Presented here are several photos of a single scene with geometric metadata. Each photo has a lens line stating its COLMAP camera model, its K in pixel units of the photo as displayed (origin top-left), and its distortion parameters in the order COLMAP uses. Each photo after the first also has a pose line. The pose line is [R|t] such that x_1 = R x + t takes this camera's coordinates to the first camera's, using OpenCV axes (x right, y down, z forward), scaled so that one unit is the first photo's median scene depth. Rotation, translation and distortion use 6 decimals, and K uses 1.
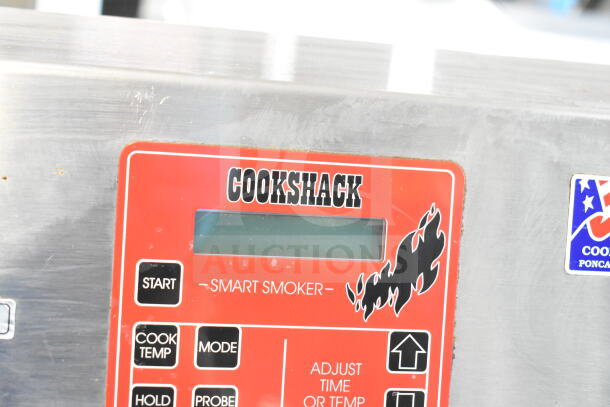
lens RADIAL K [[1035.9, 0, 302.7], [0, 1035.9, 199.4], [0, 0, 1]] dist [-0.039542, 0.000000]
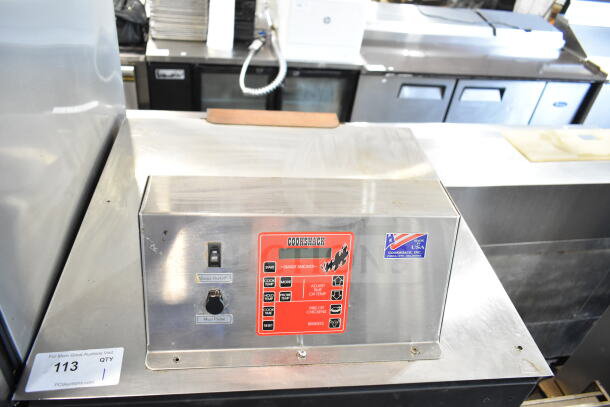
lens RADIAL K [[451.9, 0, 304.4], [0, 451.9, 203.4], [0, 0, 1]] dist [-0.023228, 0.010125]
pose [[0.997944, 0.004034, -0.063961, 0.085406], [0.012519, 0.966519, 0.256290, -0.533868], [0.062853, -0.256564, 0.964481, -0.482592]]
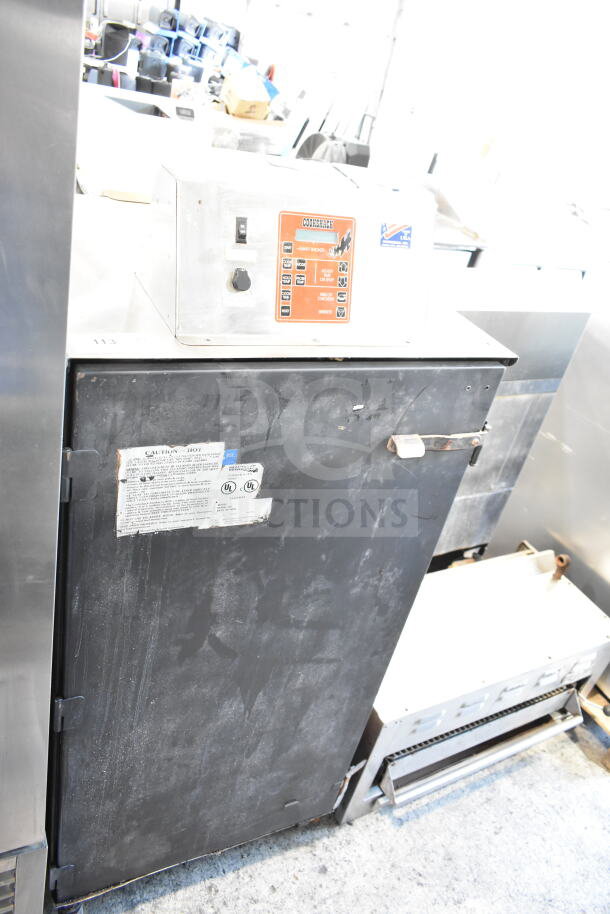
lens RADIAL K [[677.1, 0, 299.7], [0, 677.1, 457.4], [0, 0, 1]] dist [-0.023228, 0.010125]
pose [[0.963124, -0.089183, 0.253849, -0.801193], [0.031099, 0.974044, 0.224212, 0.276451], [-0.267256, -0.208049, 0.940898, -1.590526]]
